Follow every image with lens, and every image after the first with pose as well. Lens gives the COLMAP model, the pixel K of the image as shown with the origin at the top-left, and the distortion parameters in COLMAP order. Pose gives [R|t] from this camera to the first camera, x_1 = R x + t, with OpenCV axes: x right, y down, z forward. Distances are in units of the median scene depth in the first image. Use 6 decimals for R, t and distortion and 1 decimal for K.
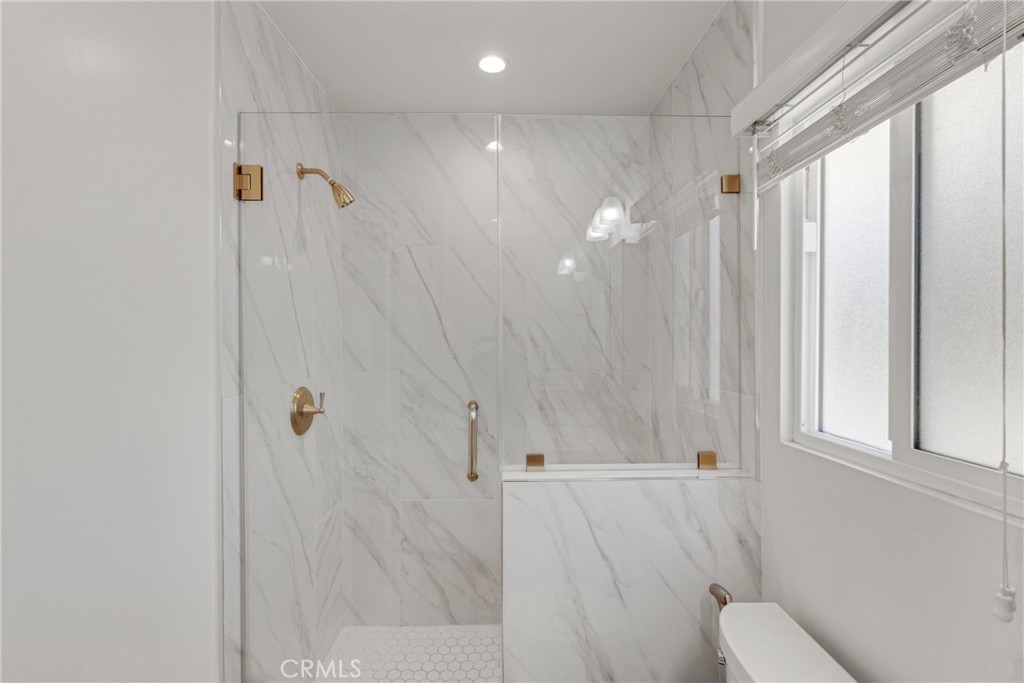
lens RADIAL K [[458.7, 0, 503.5], [0, 458.7, 339.2], [0, 0, 1]] dist [0.002092, 0.000297]
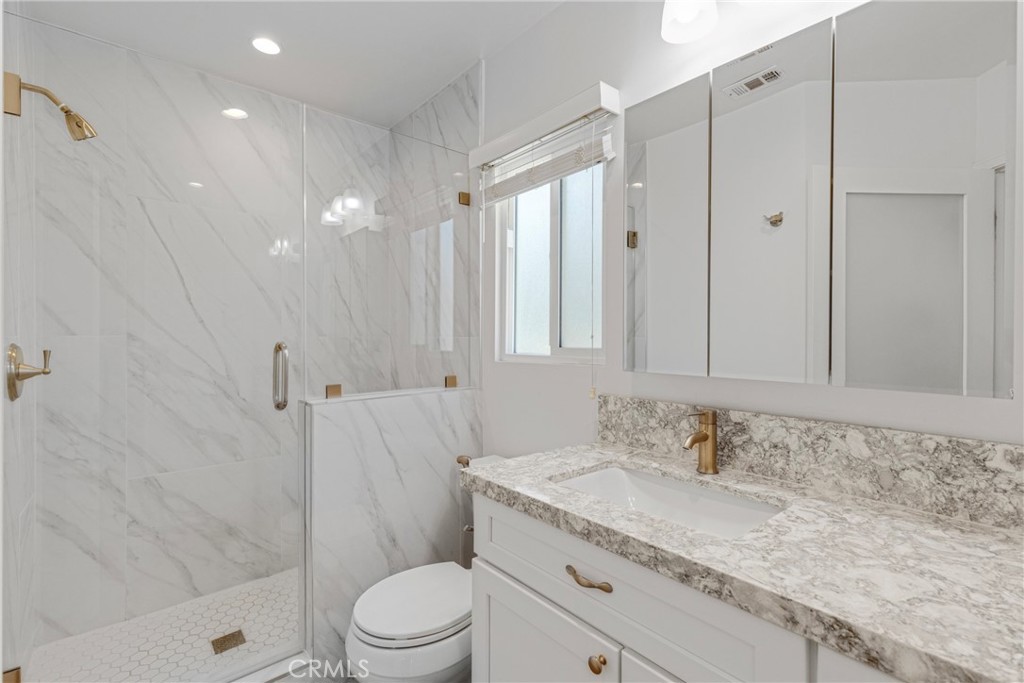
lens RADIAL K [[458.7, 0, 503.9], [0, 458.7, 337.7], [0, 0, 1]] dist [0.002092, 0.000297]
pose [[0.783269, 0.000891, 0.621682, -0.224282], [-0.001927, 0.999998, 0.000995, 0.077698], [-0.621679, -0.001977, 0.783269, -0.175638]]
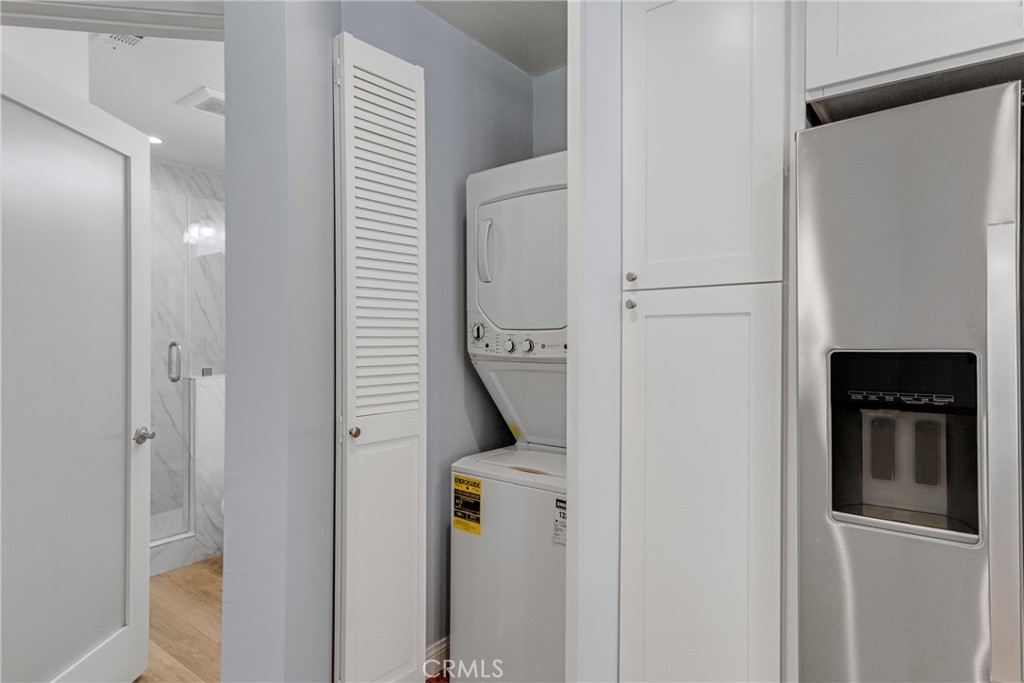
lens RADIAL K [[612.9, 0, 488.3], [0, 612.9, 332.1], [0, 0, 1]] dist [0.043628, 0.000204]
pose [[0.670872, 0.004598, 0.741558, -0.740680], [0.005229, 0.999927, -0.010931, 0.084881], [-0.741554, 0.011211, 0.670799, -1.154342]]
